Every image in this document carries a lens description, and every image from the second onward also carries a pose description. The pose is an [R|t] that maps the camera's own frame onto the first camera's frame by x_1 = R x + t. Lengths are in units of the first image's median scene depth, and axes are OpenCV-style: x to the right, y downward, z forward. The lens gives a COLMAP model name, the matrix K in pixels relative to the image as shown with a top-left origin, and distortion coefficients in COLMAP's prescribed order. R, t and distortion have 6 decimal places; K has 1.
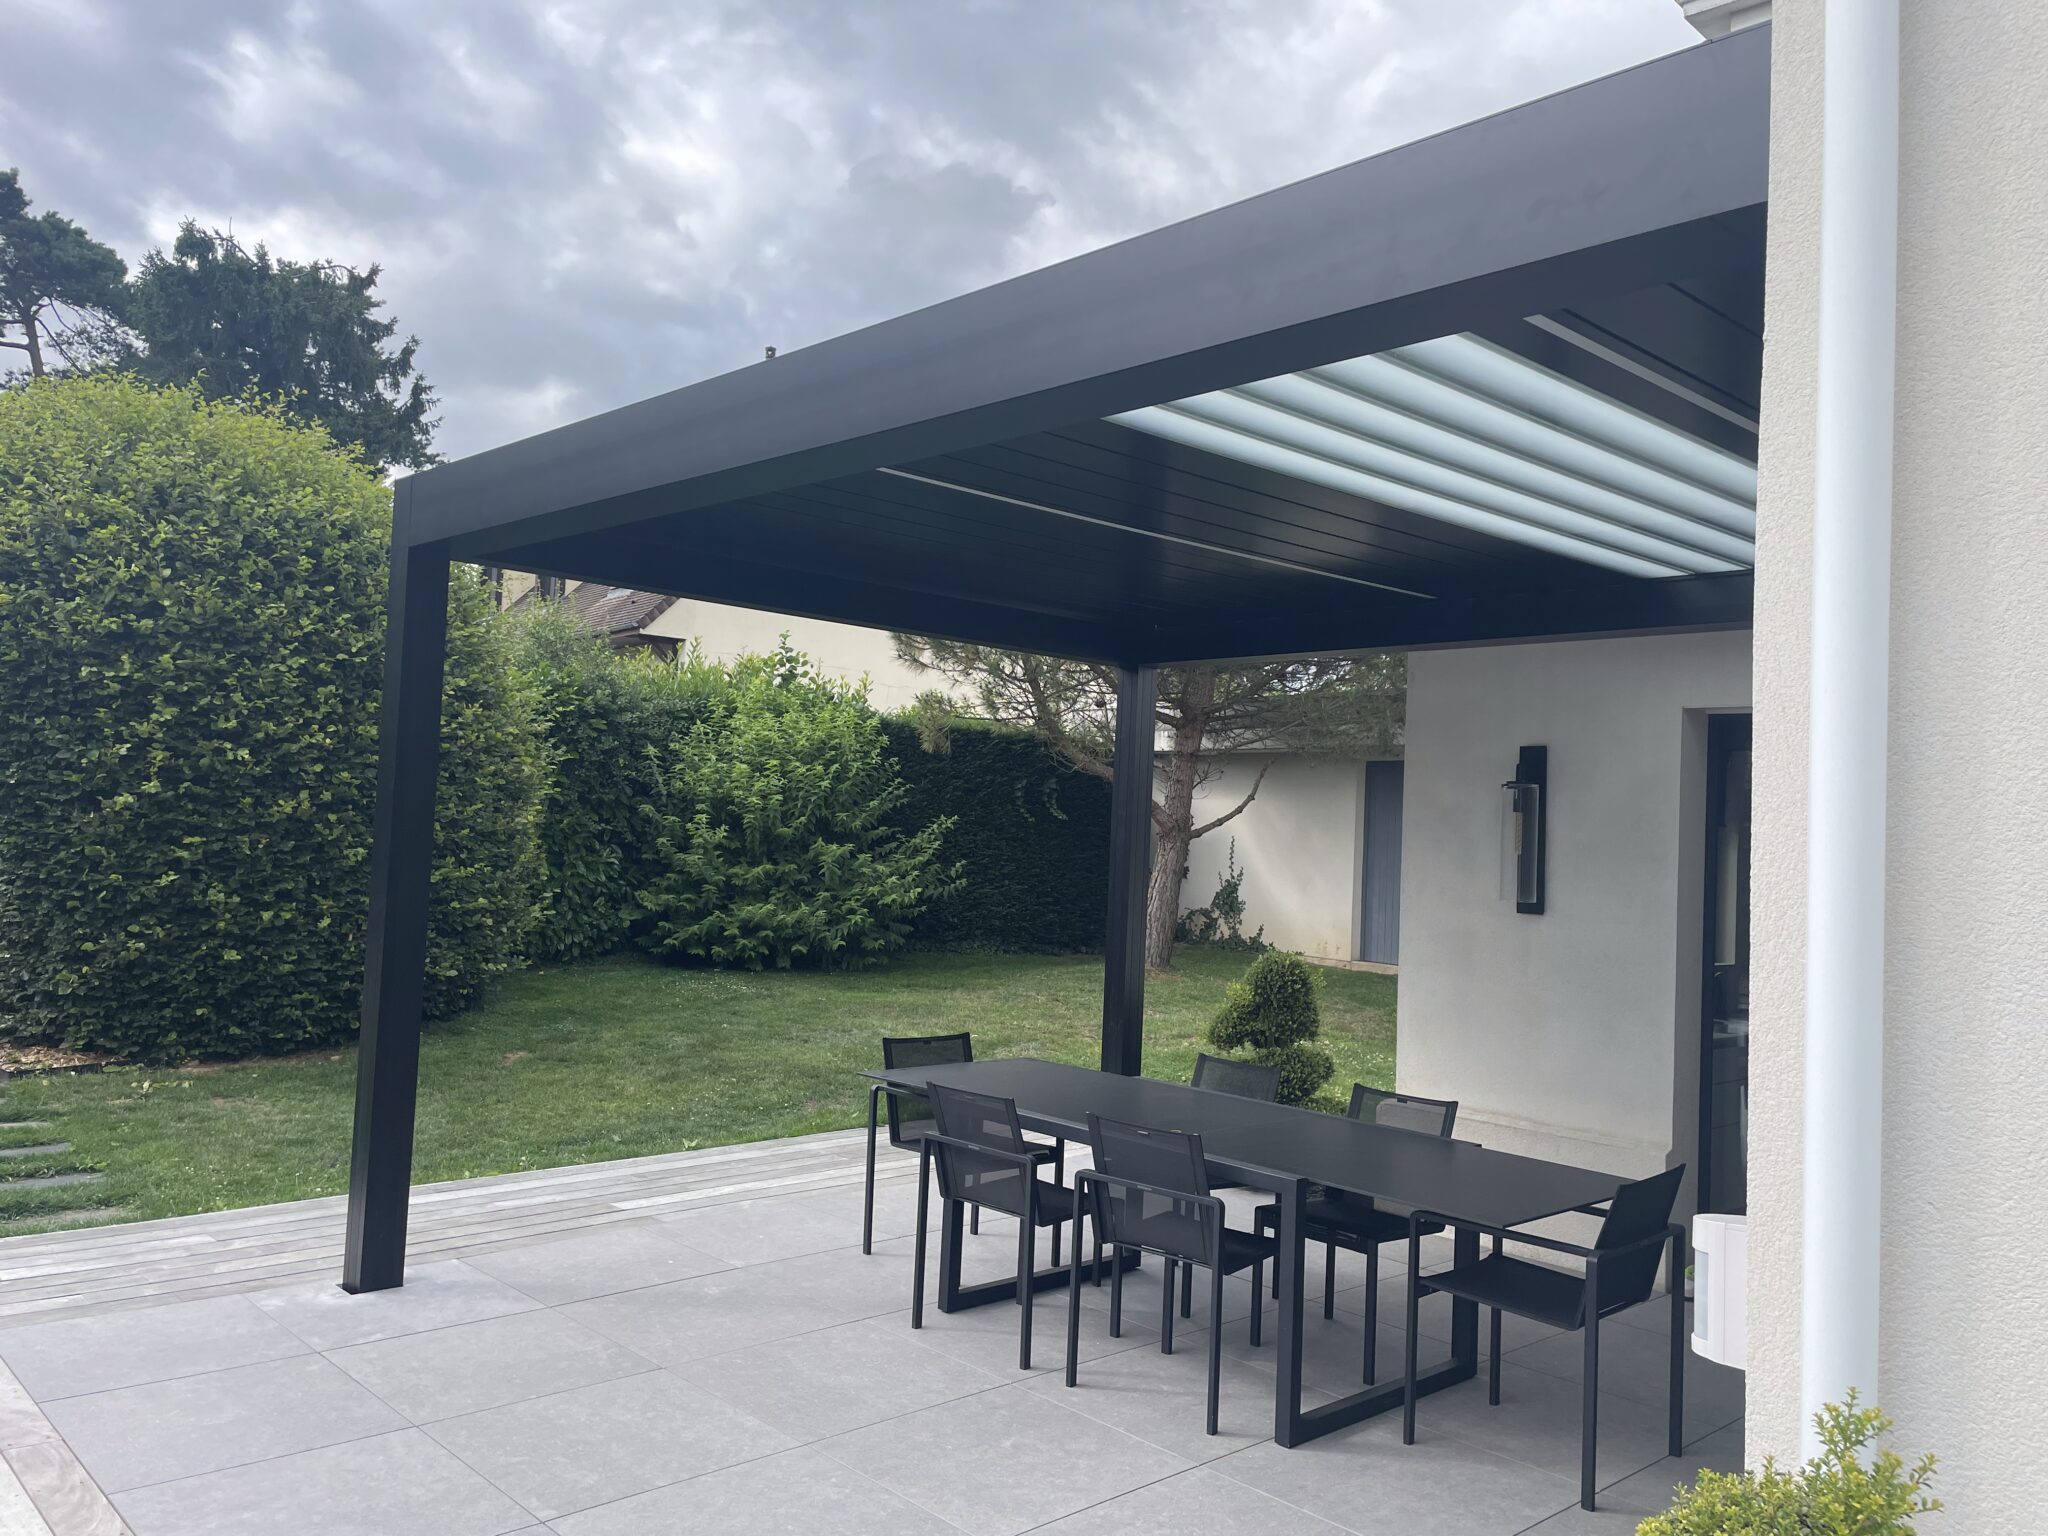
lens RADIAL K [[1543.0, 0, 1022.3], [0, 1543.0, 746.2], [0, 0, 1]] dist [0.086340, -0.117241]
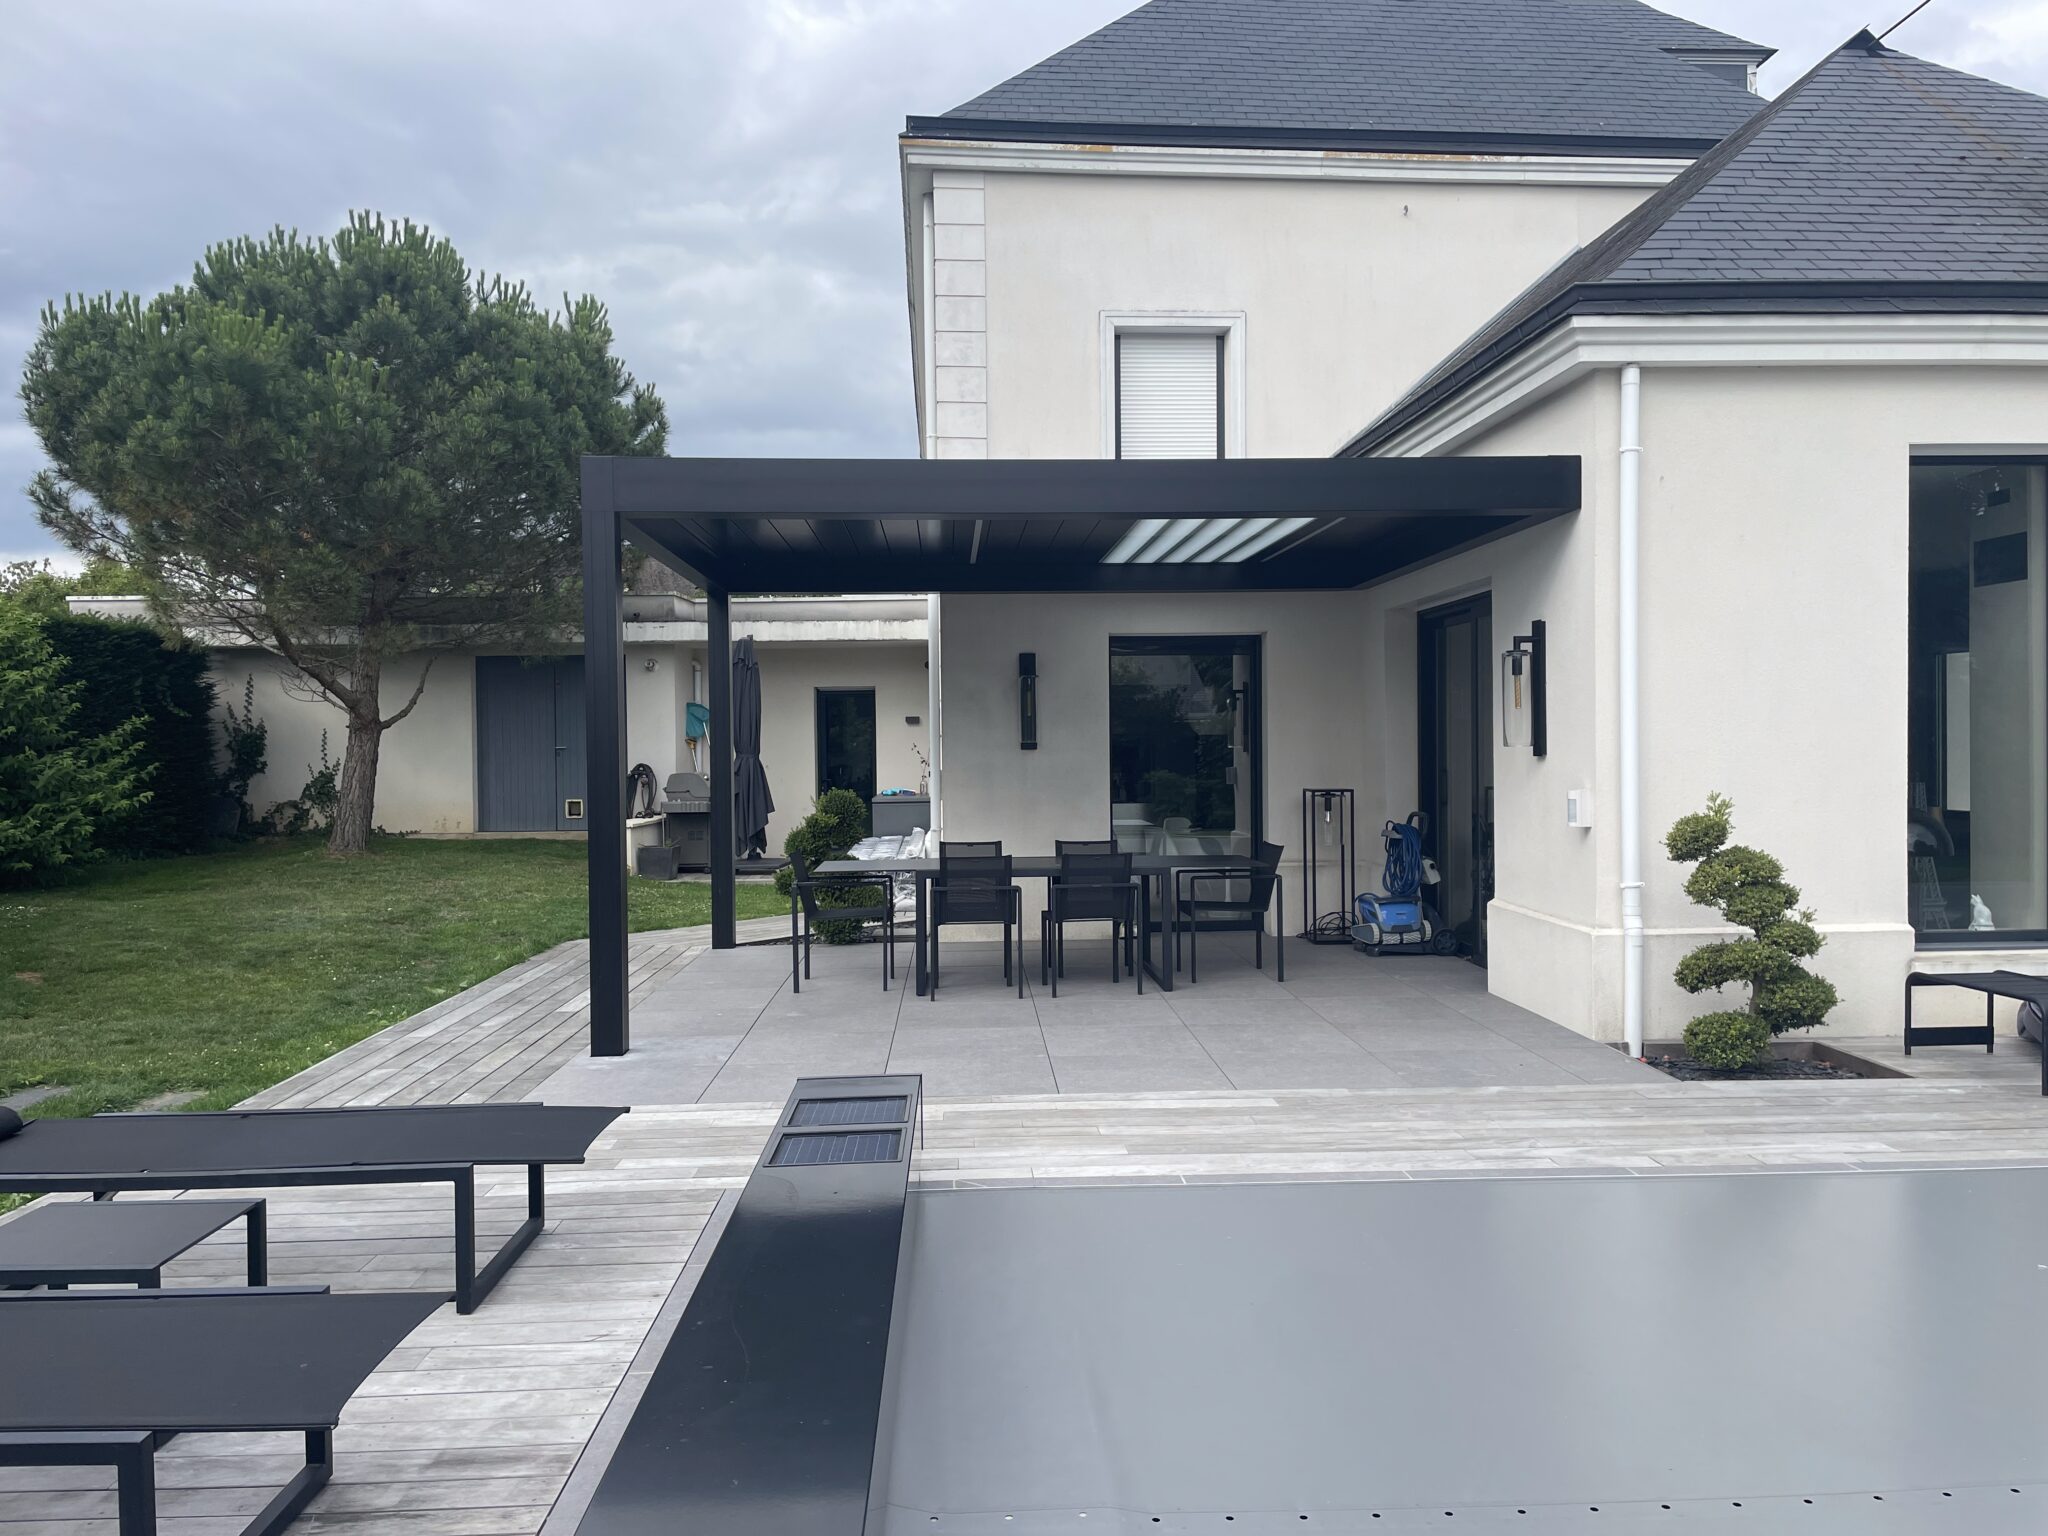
lens RADIAL K [[1560.4, 0, 1058.1], [0, 1560.4, 776.9], [0, 0, 1]] dist [0.096428, -0.125099]
pose [[0.624680, -0.063042, 0.778332, -1.282709], [-0.005567, 0.996351, 0.085168, -0.011206], [-0.780861, -0.057535, 0.622049, -0.123963]]
